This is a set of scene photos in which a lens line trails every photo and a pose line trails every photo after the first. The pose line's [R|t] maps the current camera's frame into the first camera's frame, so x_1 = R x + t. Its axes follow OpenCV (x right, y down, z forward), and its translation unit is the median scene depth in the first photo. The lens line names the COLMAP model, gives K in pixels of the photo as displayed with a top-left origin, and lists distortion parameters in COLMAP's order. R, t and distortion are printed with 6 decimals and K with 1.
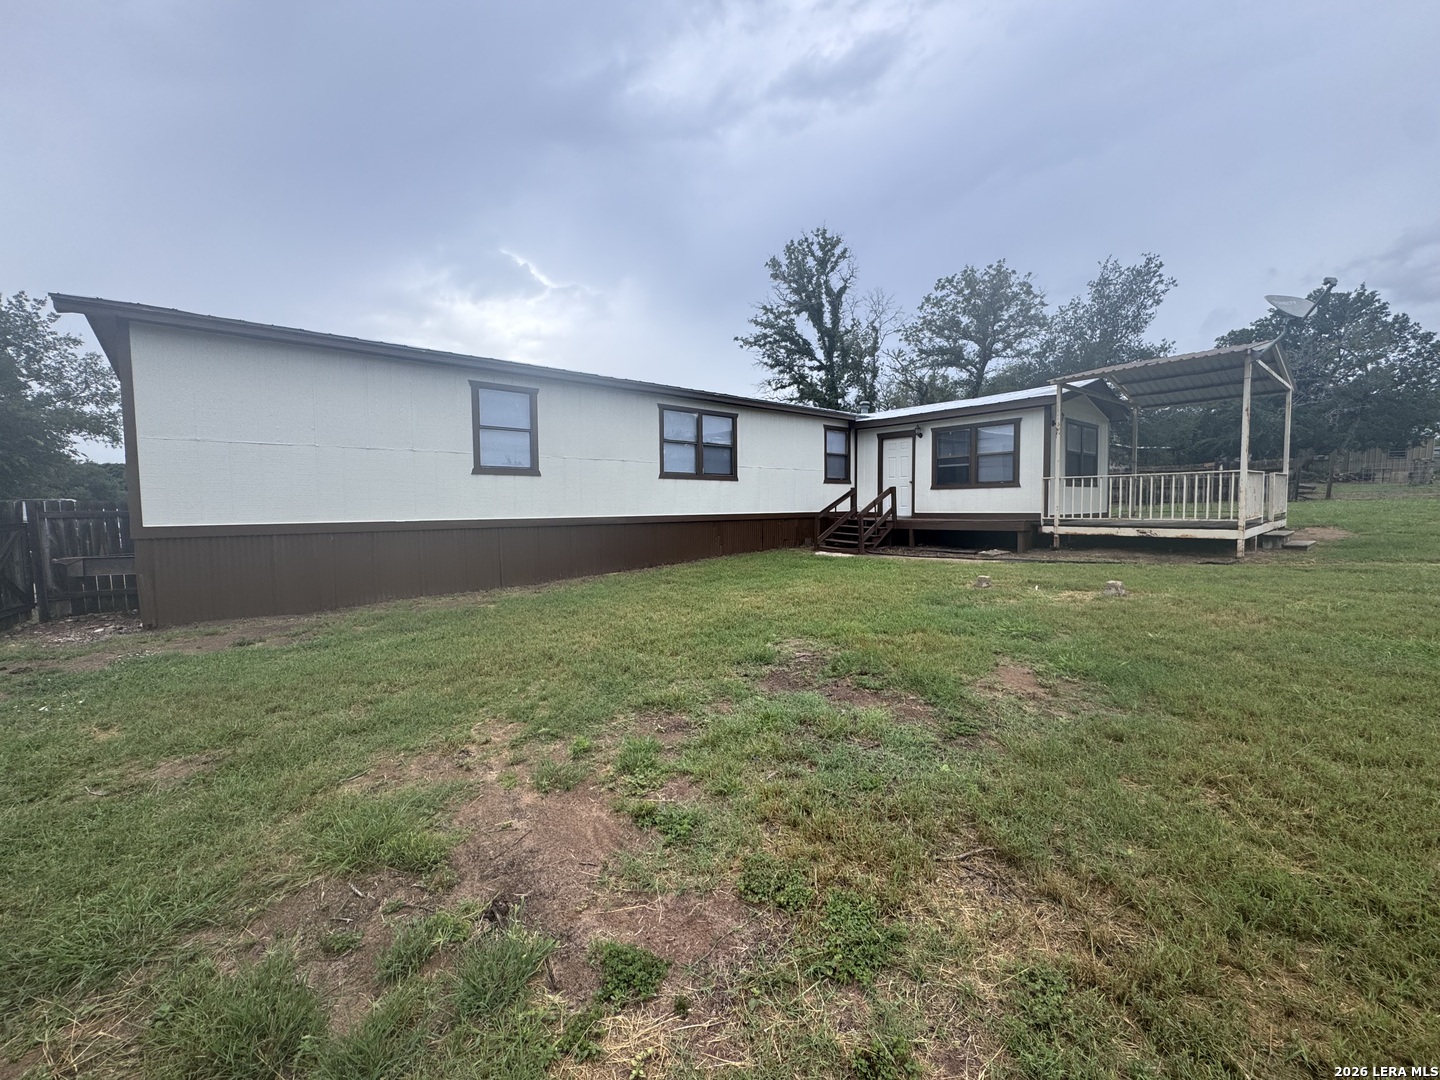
lens RADIAL K [[577.2, 0, 720.6], [0, 577.2, 538.1], [0, 0, 1]] dist [-0.003549, 0.000358]
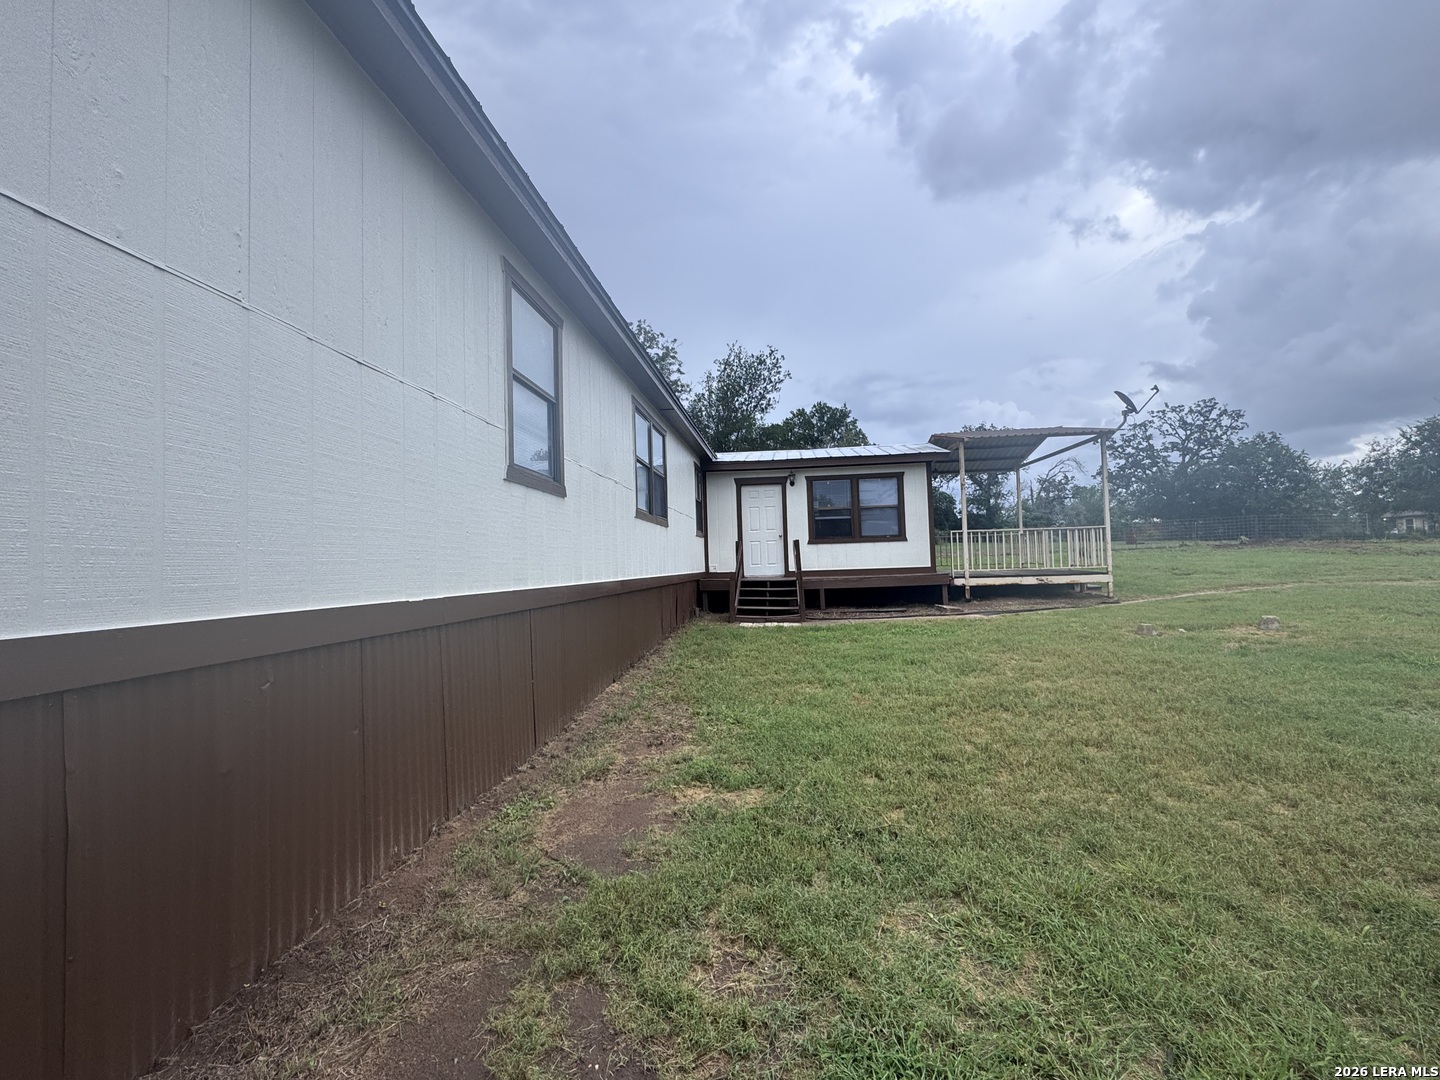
lens RADIAL K [[635.8, 0, 716.3], [0, 635.8, 542.5], [0, 0, 1]] dist [-0.000391, -0.000009]
pose [[0.717937, 0.011140, 0.696019, -0.448347], [0.061686, 0.994920, -0.079552, -0.018290], [-0.693370, 0.100048, 0.713603, 0.423823]]
